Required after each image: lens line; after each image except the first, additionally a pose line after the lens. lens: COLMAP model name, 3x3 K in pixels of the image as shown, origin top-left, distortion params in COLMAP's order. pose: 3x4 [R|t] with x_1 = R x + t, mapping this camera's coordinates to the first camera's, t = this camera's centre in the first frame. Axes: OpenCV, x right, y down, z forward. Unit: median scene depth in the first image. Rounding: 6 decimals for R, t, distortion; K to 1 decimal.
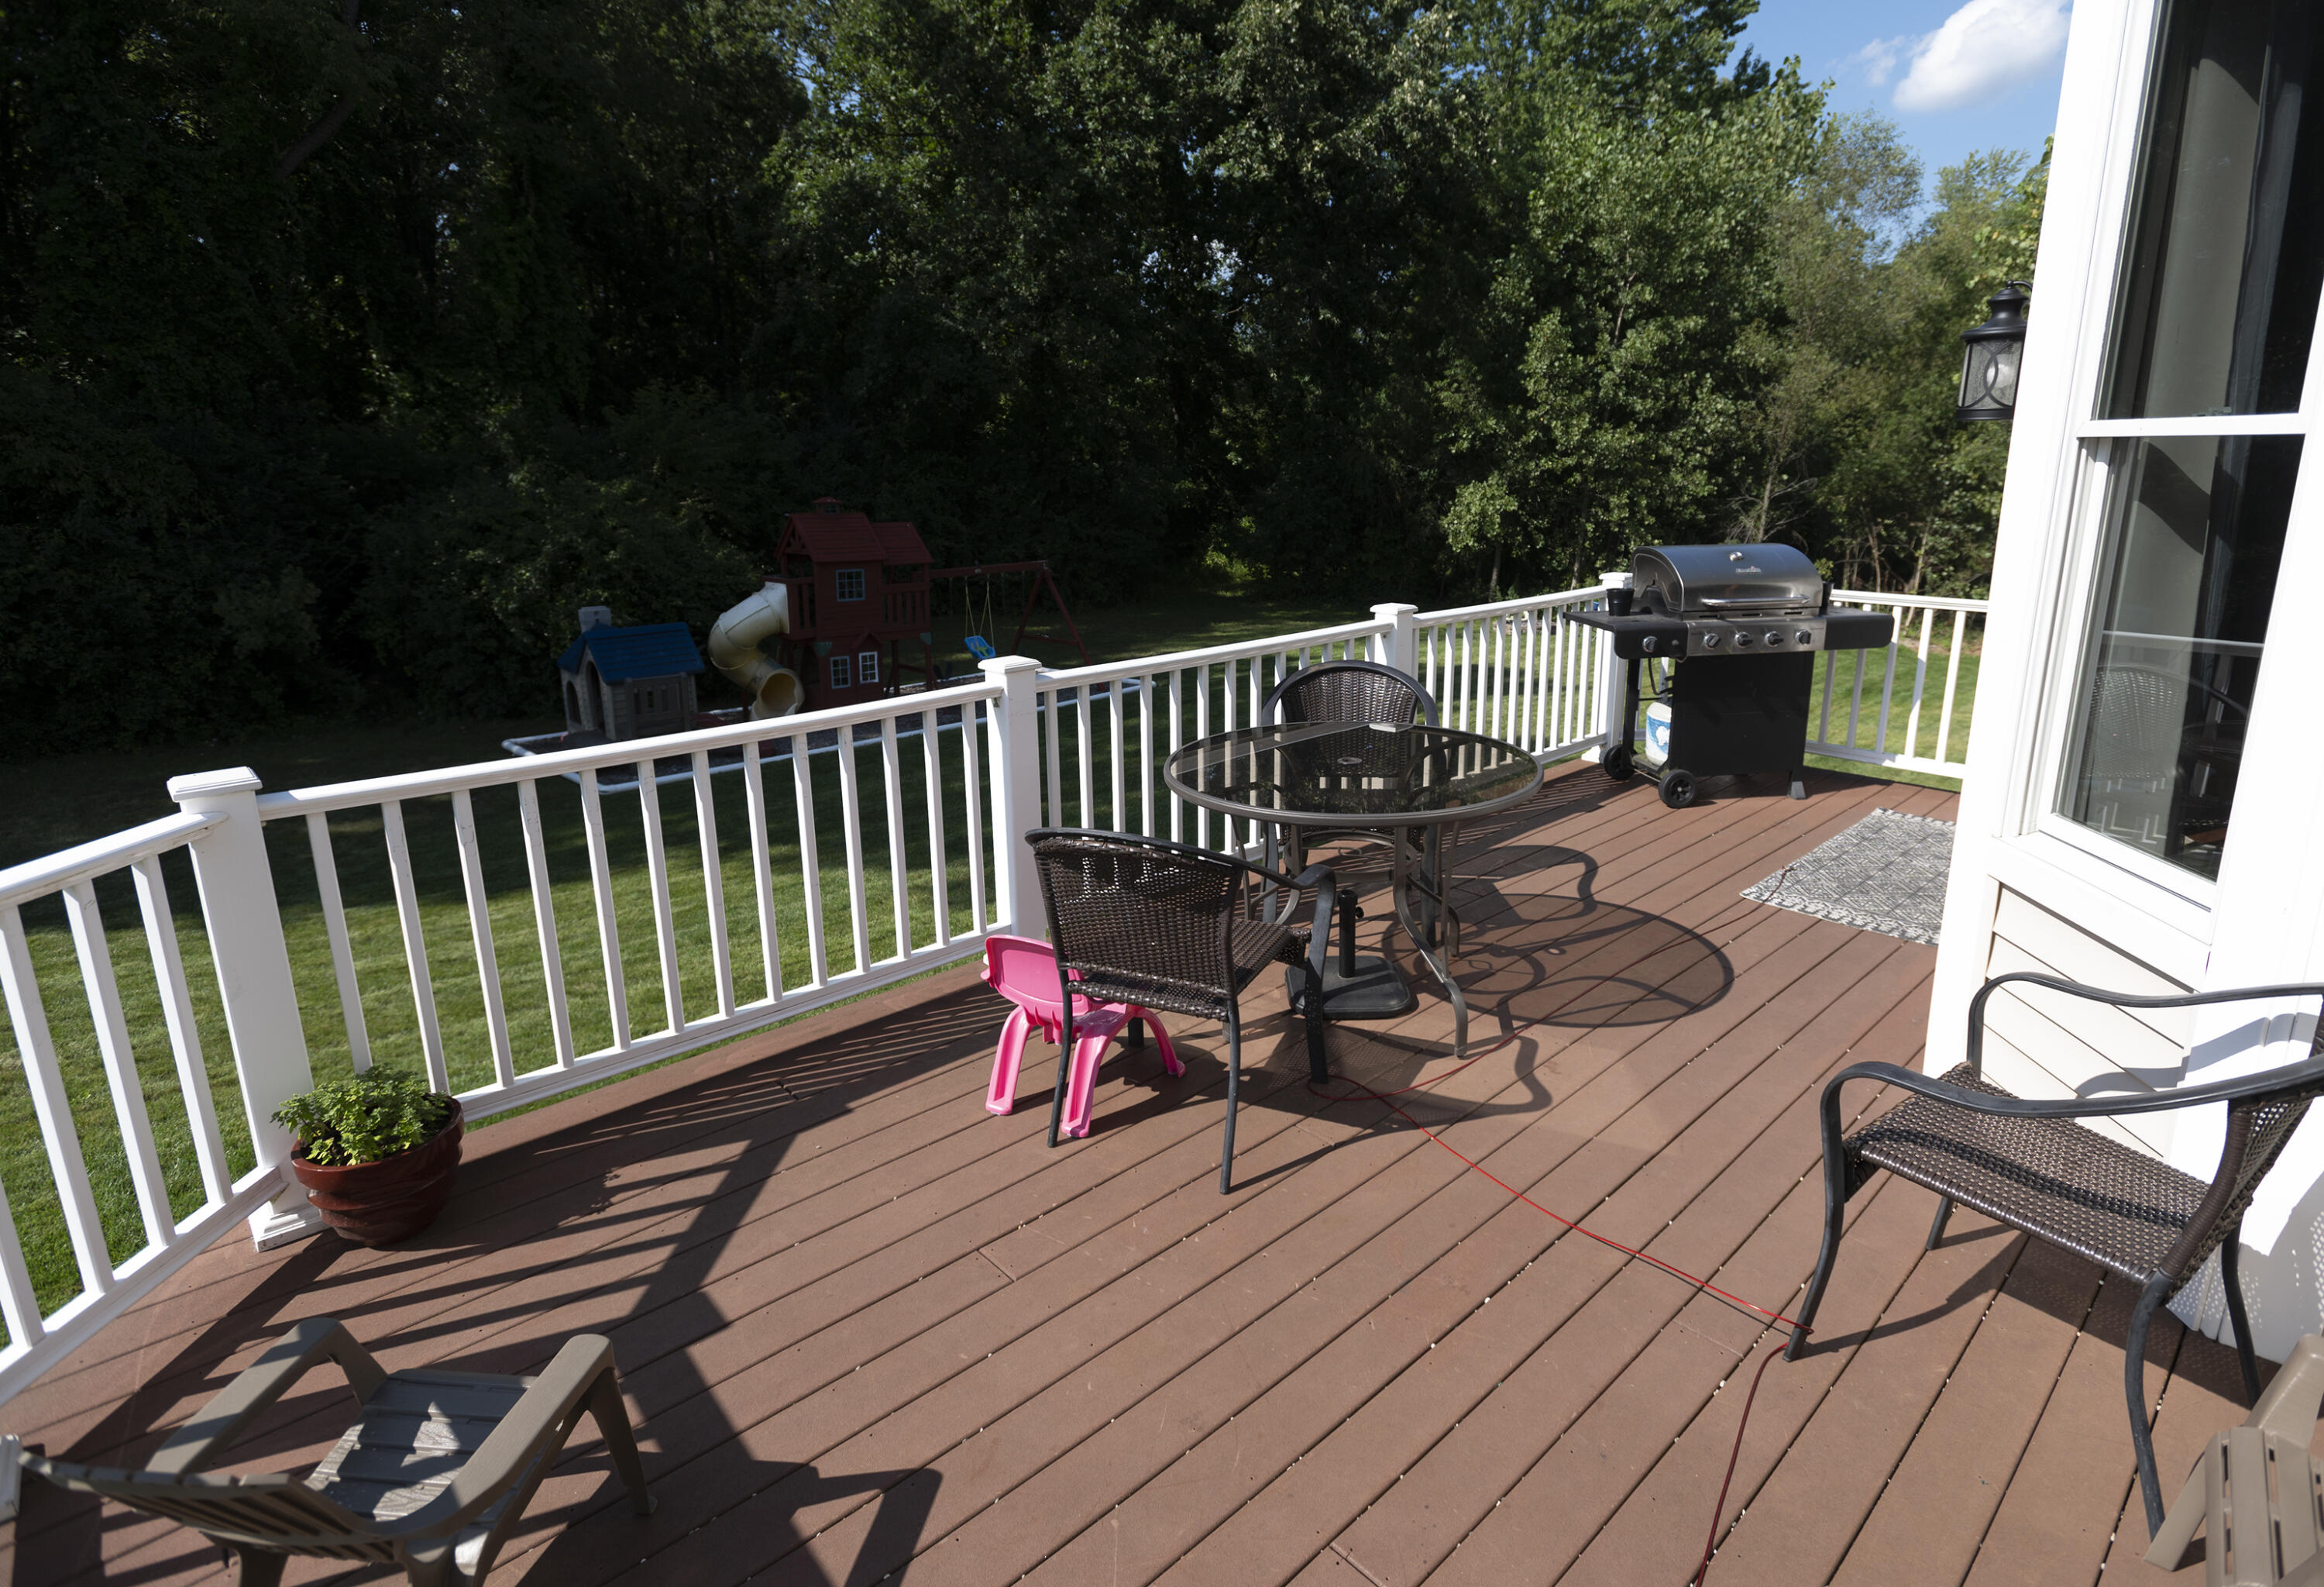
lens RADIAL K [[1217.8, 0, 1160.6], [0, 1217.8, 799.3], [0, 0, 1]] dist [-0.007034, 0.004146]
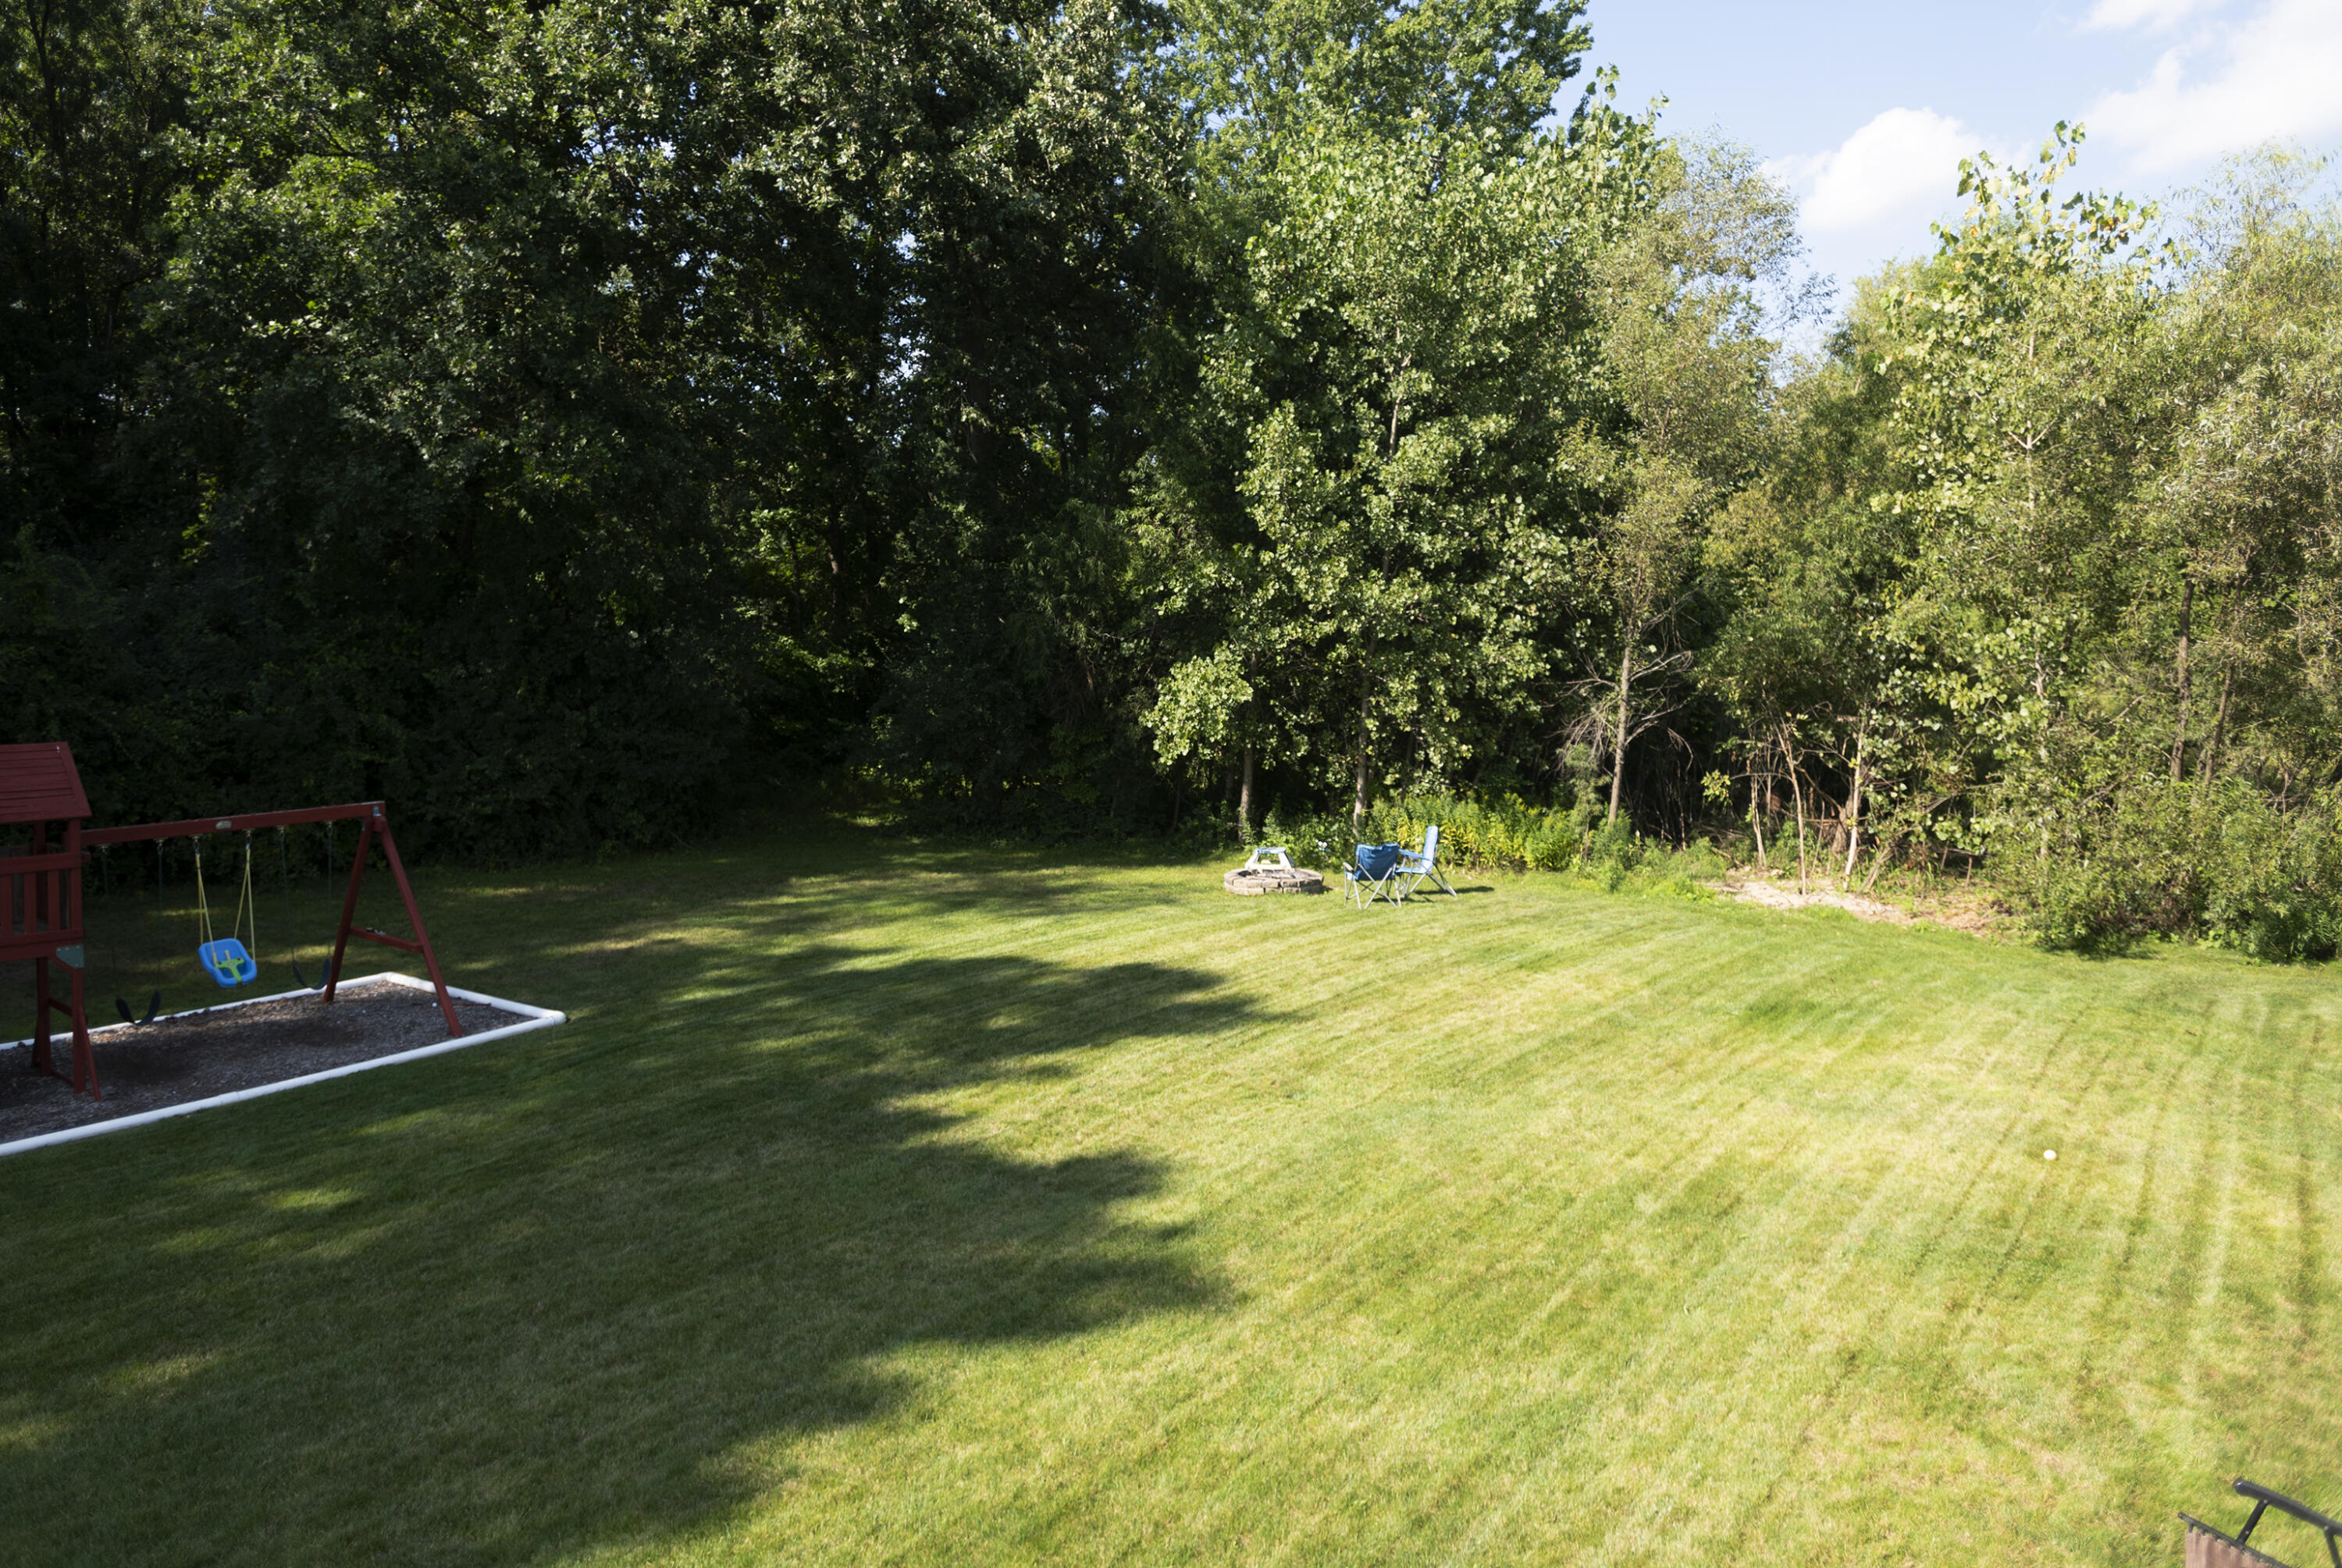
lens RADIAL K [[1482.2, 0, 1168.4], [0, 1482.2, 774.4], [0, 0, 1]] dist [-0.002306, -0.000158]
pose [[0.995770, -0.011856, 0.091113, 0.182733], [0.026903, 0.985801, -0.165749, -0.073199], [-0.087854, 0.167499, 0.981950, 0.249607]]
